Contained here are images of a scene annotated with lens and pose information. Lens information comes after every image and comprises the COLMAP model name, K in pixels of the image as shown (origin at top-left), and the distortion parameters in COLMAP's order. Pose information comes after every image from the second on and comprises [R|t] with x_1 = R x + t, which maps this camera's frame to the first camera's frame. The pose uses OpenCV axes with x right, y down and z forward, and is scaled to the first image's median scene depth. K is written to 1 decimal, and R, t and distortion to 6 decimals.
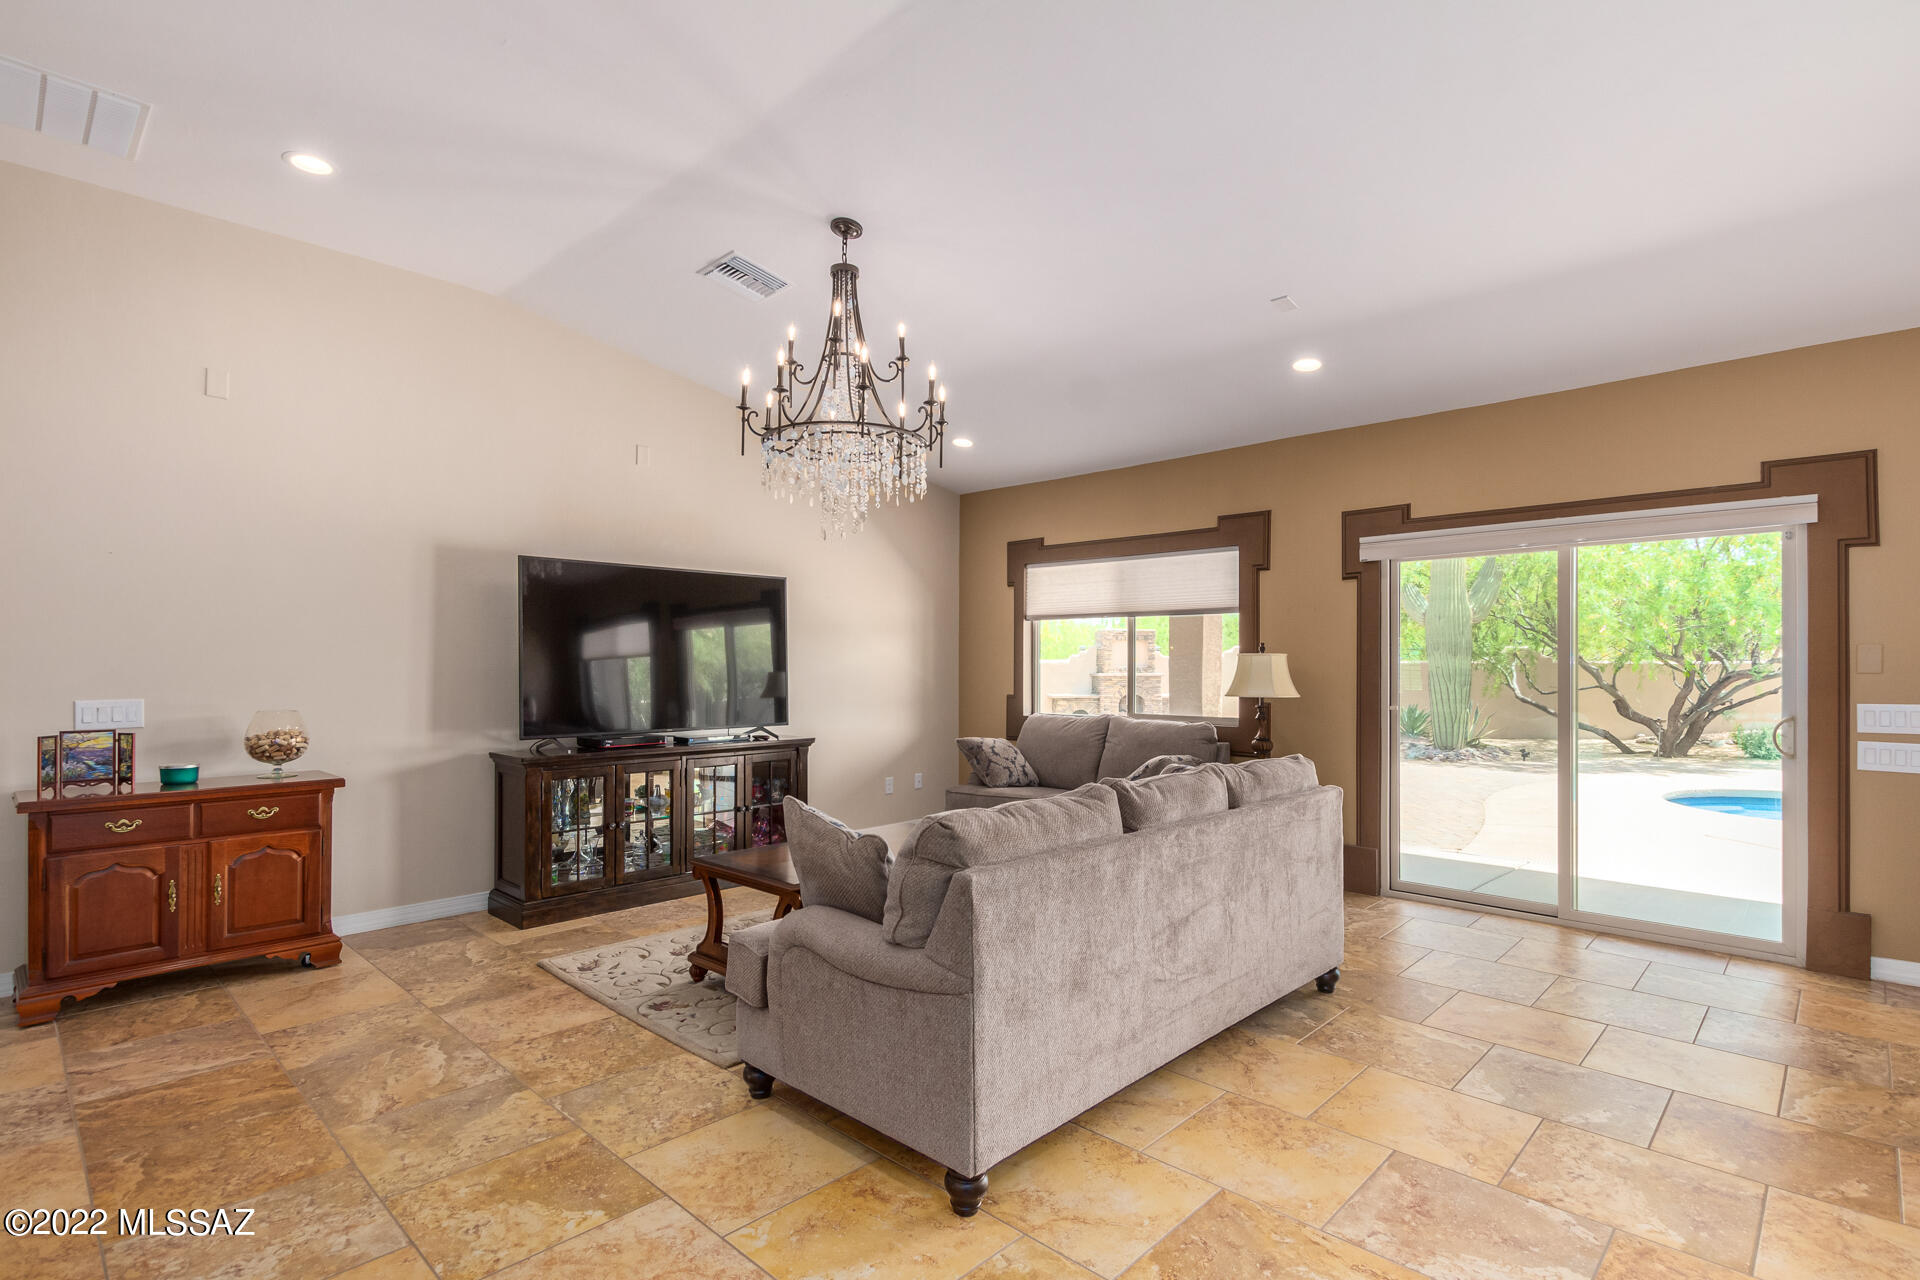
lens RADIAL K [[963.1, 0, 952.0], [0, 963.1, 652.9], [0, 0, 1]] dist [0.008485, -0.002371]
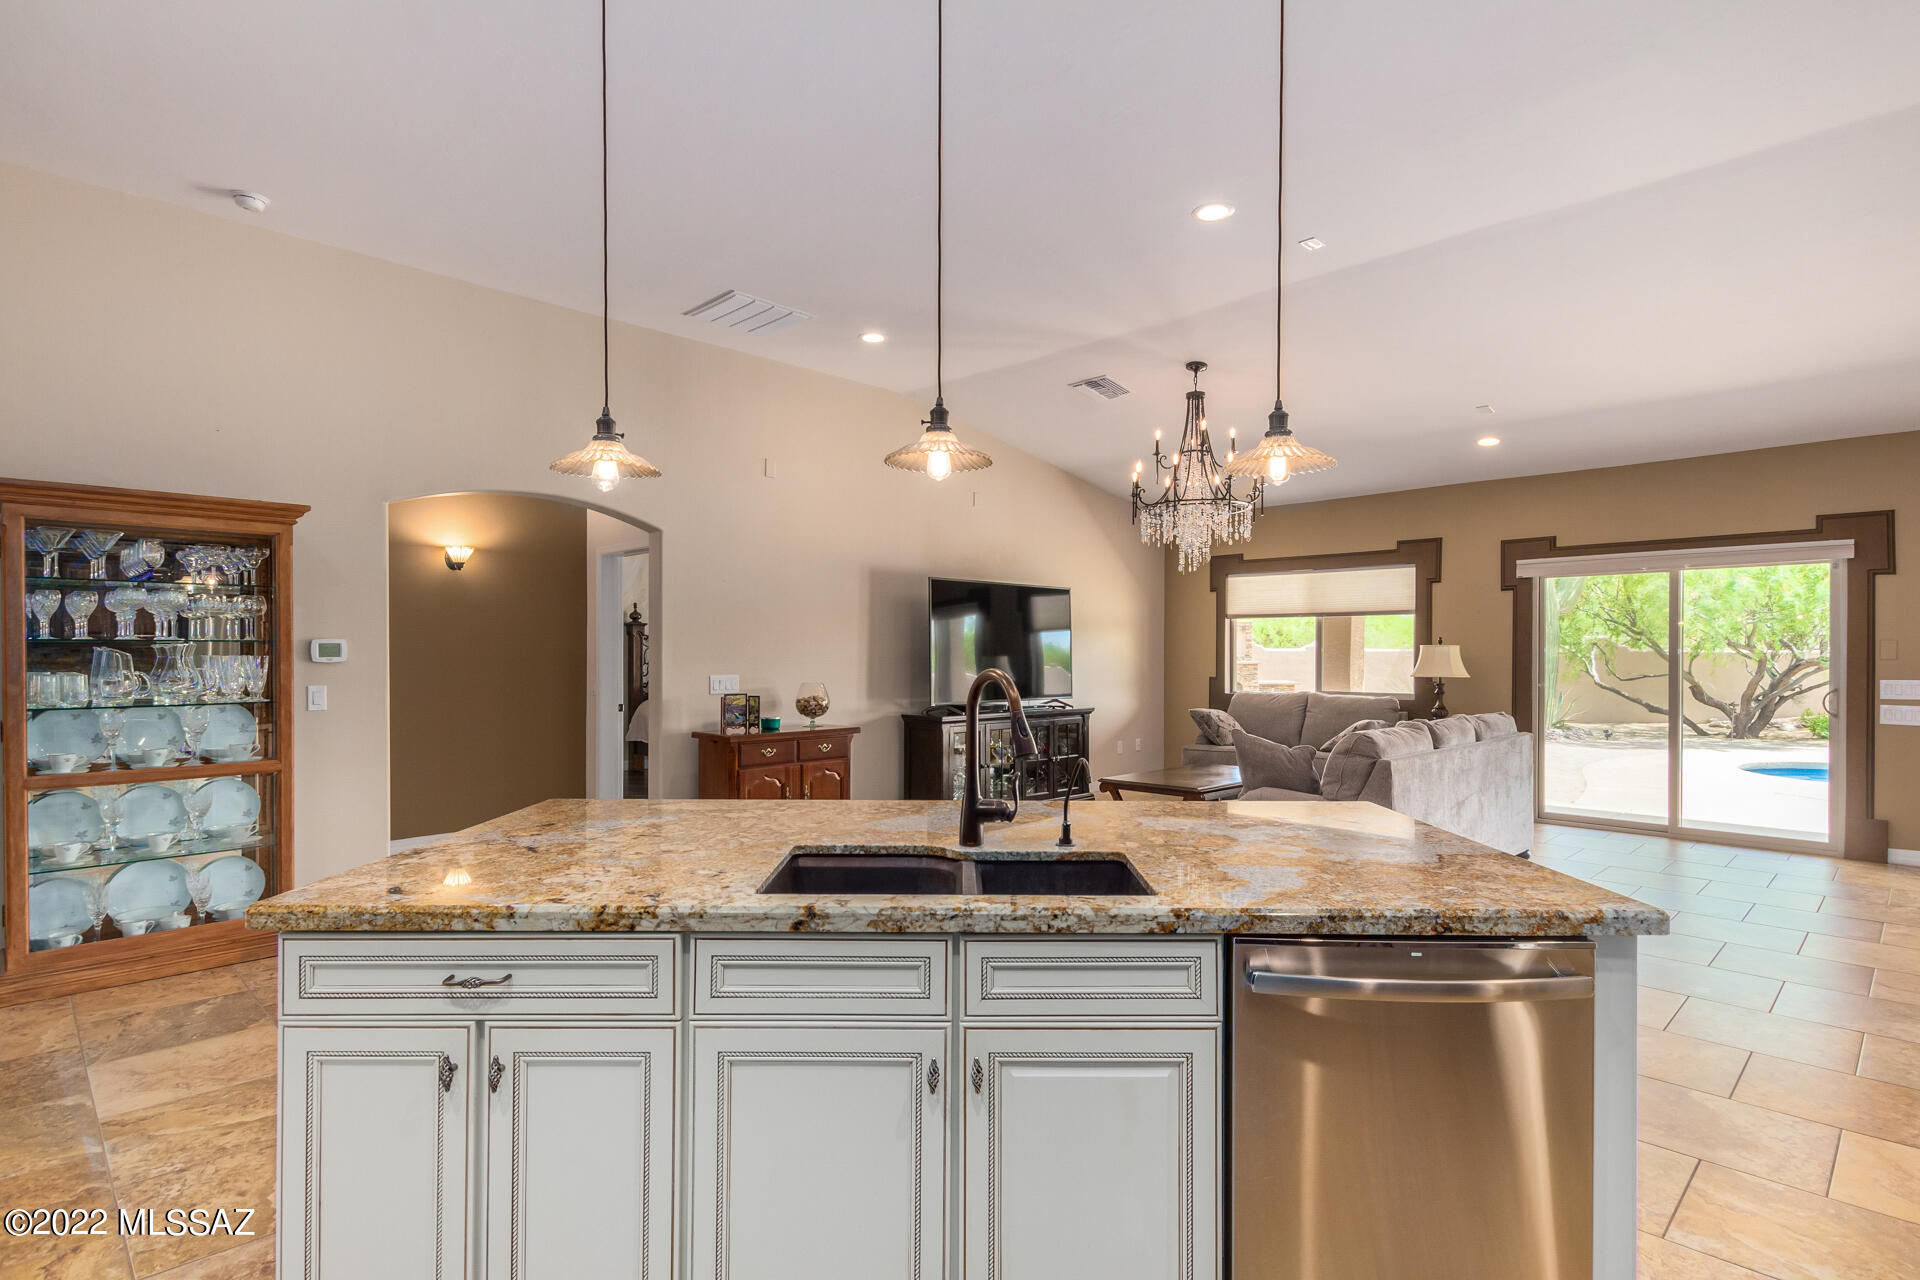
lens RADIAL K [[963.1, 0, 968.0], [0, 963.1, 646.8], [0, 0, 1]] dist [0.008485, -0.002371]
pose [[0.999414, 0.000342, -0.034225, -0.304142], [-0.000147, 0.999984, 0.005709, -0.004736], [0.034227, -0.005700, 0.999398, -0.390625]]
